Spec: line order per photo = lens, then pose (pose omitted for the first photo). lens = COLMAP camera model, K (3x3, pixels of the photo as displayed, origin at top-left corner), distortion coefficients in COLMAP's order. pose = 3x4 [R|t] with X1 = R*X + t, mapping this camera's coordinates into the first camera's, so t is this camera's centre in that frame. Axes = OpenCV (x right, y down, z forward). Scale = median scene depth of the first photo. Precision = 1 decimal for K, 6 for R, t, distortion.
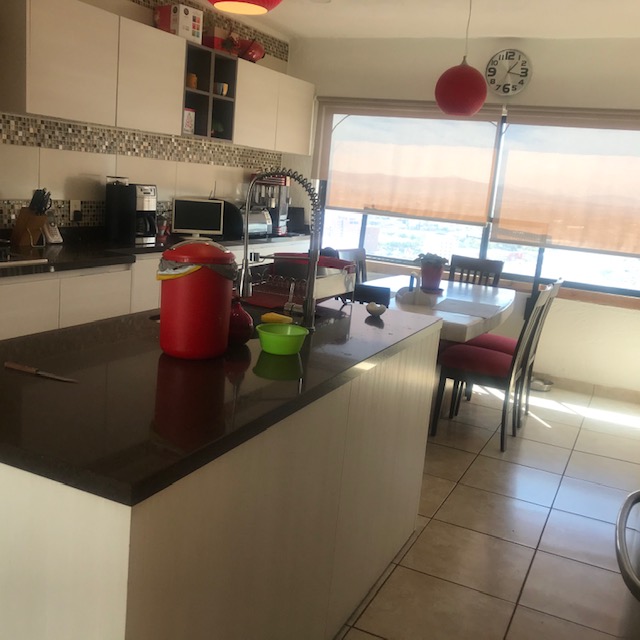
lens RADIAL K [[701.8, 0, 320.0], [0, 701.8, 320.0], [0, 0, 1]] dist [0.095508, -0.257116]
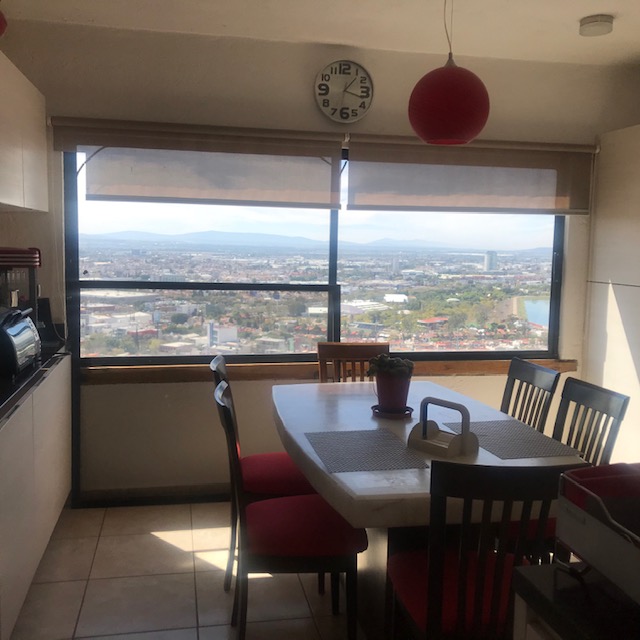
lens RADIAL K [[701.8, 0, 320.0], [0, 701.8, 320.0], [0, 0, 1]] dist [0.095508, -0.257116]
pose [[0.792113, -0.140002, 0.594101, -0.223613], [0.170399, 0.985362, 0.005012, -0.123706], [-0.586107, 0.097264, 0.804375, 0.446826]]
